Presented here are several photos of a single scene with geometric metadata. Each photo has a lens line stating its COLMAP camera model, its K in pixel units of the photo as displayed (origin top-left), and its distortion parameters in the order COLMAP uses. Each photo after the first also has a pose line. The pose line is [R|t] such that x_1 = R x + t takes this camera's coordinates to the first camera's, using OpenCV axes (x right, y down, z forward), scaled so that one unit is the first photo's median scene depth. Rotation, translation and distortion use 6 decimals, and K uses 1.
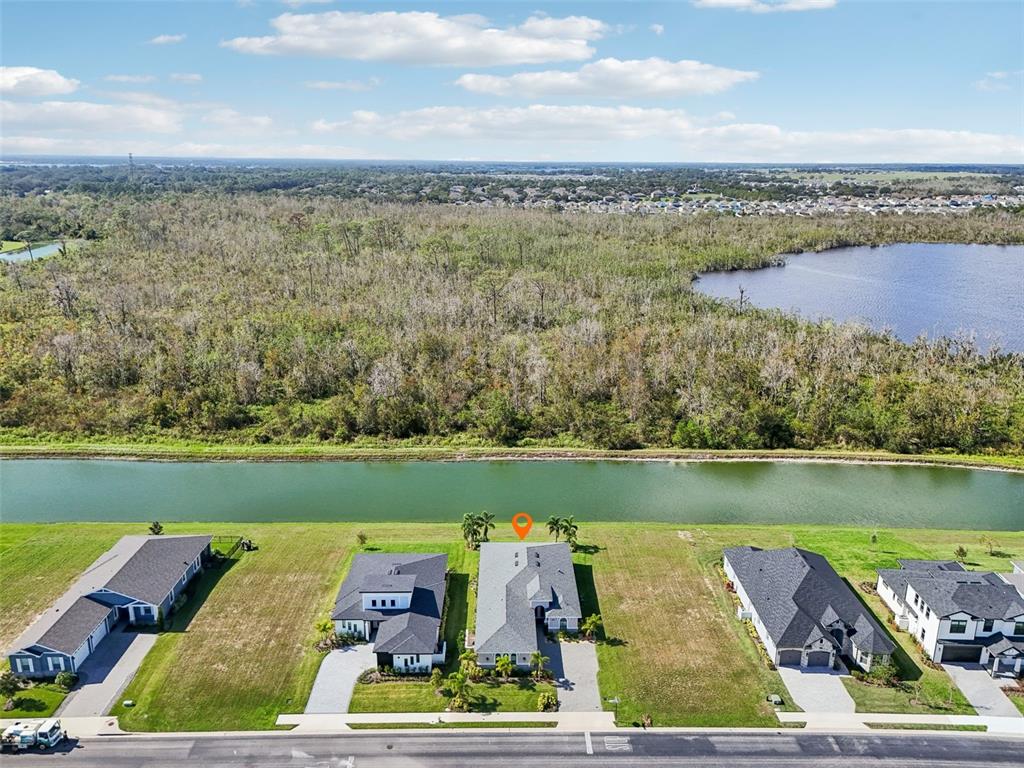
lens RADIAL K [[761.6, 0, 510.5], [0, 761.6, 404.7], [0, 0, 1]] dist [0.073410, -0.061459]
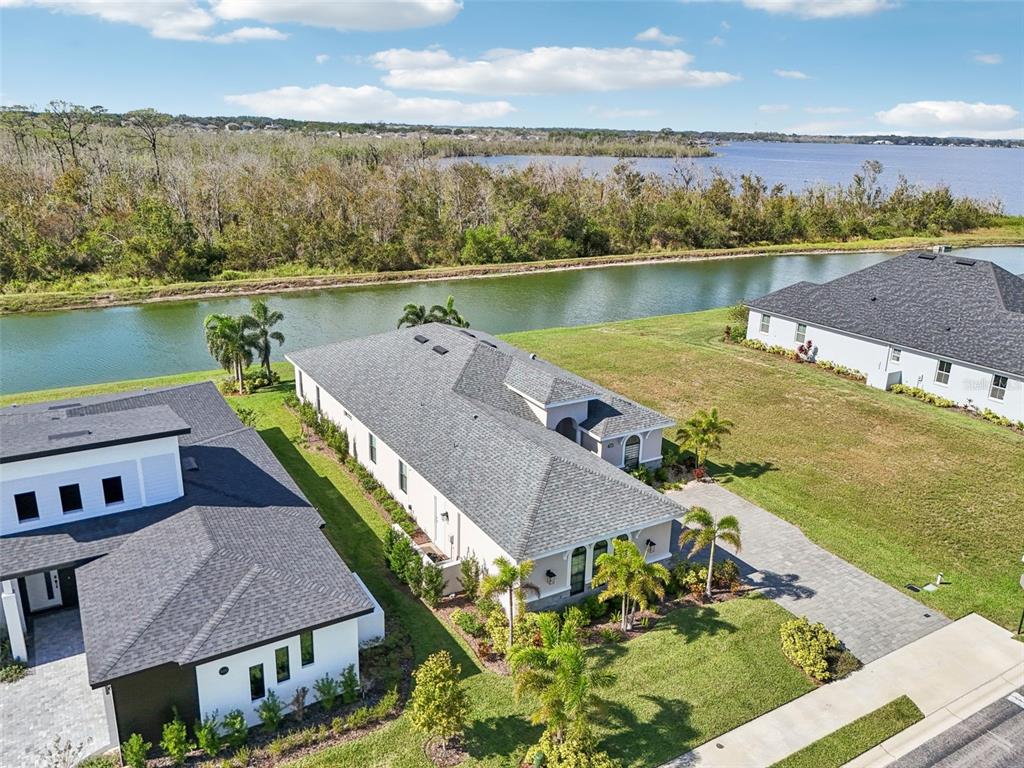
lens RADIAL K [[786.3, 0, 512.0], [0, 786.3, 384.0], [0, 0, 1]] dist [0.043836, -0.006737]
pose [[0.864074, -0.141871, 0.482958, -0.095331], [0.136658, 0.989541, 0.046183, 0.135331], [-0.484459, 0.026095, 0.874425, 0.412809]]
